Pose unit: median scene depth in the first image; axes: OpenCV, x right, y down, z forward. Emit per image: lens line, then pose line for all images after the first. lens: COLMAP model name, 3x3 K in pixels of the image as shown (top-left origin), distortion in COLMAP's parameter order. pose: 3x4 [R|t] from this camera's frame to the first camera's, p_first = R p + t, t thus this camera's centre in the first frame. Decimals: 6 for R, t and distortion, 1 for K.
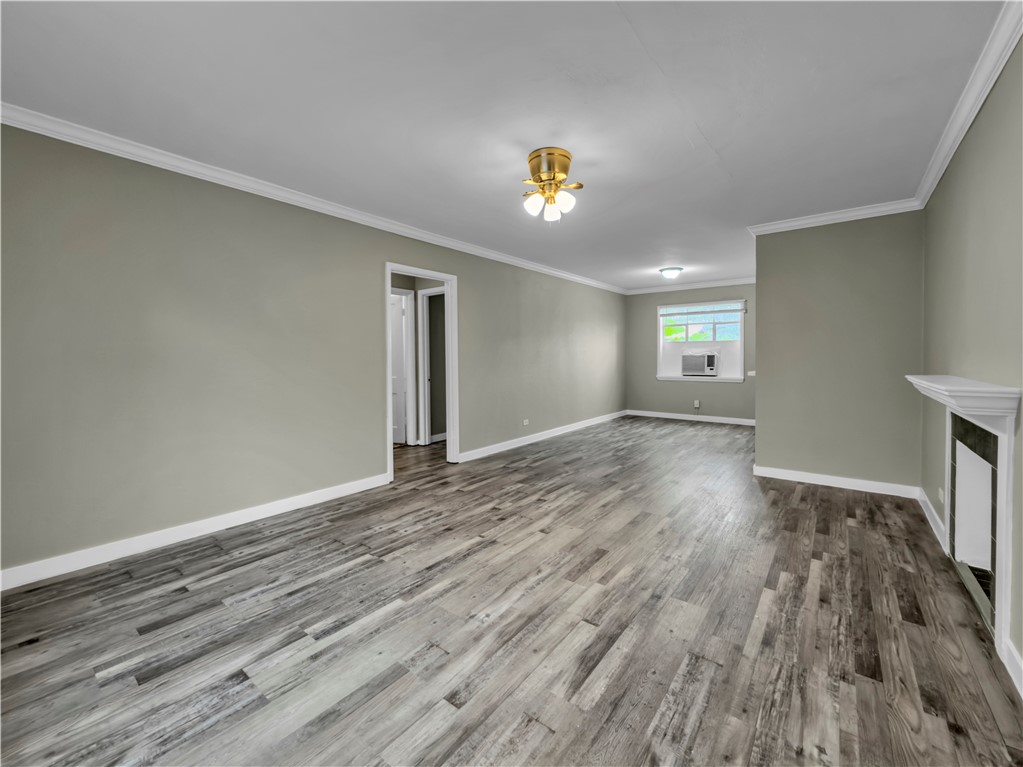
lens RADIAL K [[419.8, 0, 509.3], [0, 419.8, 381.1], [0, 0, 1]] dist [0.000894, -0.000039]
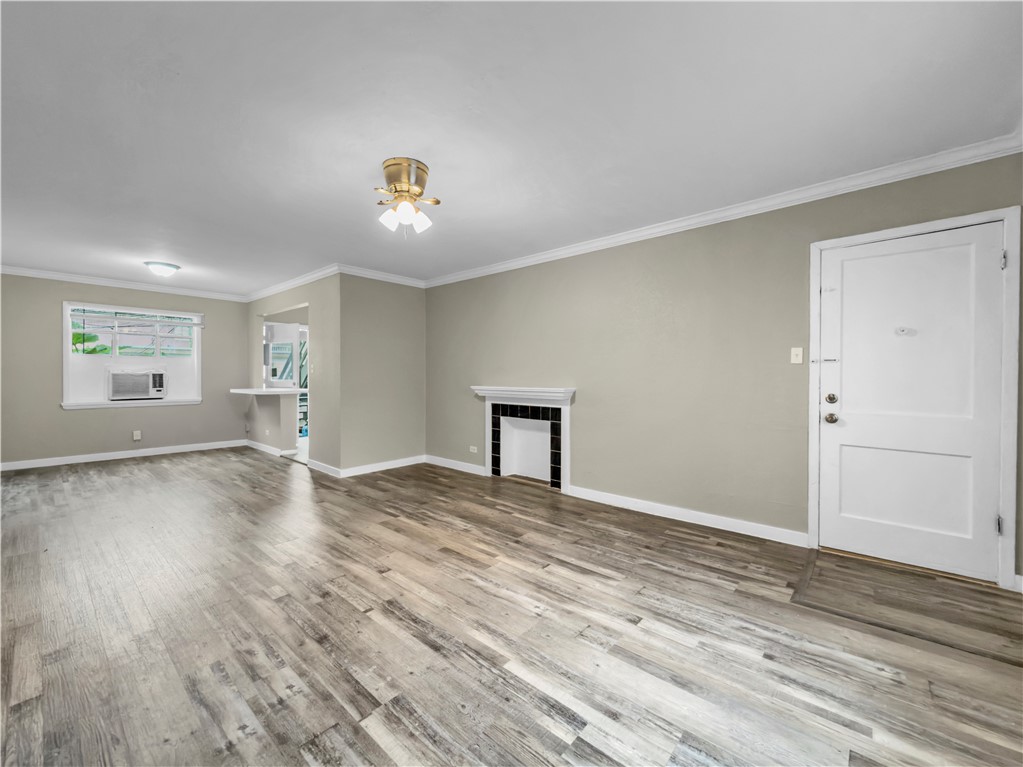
lens RADIAL K [[419.8, 0, 509.3], [0, 419.8, 381.1], [0, 0, 1]] dist [0.000894, -0.000039]
pose [[0.057169, -0.008932, 0.998325, -0.966031], [0.054923, 0.998474, 0.005788, -0.043013], [-0.996853, 0.054500, 0.057573, 0.810396]]
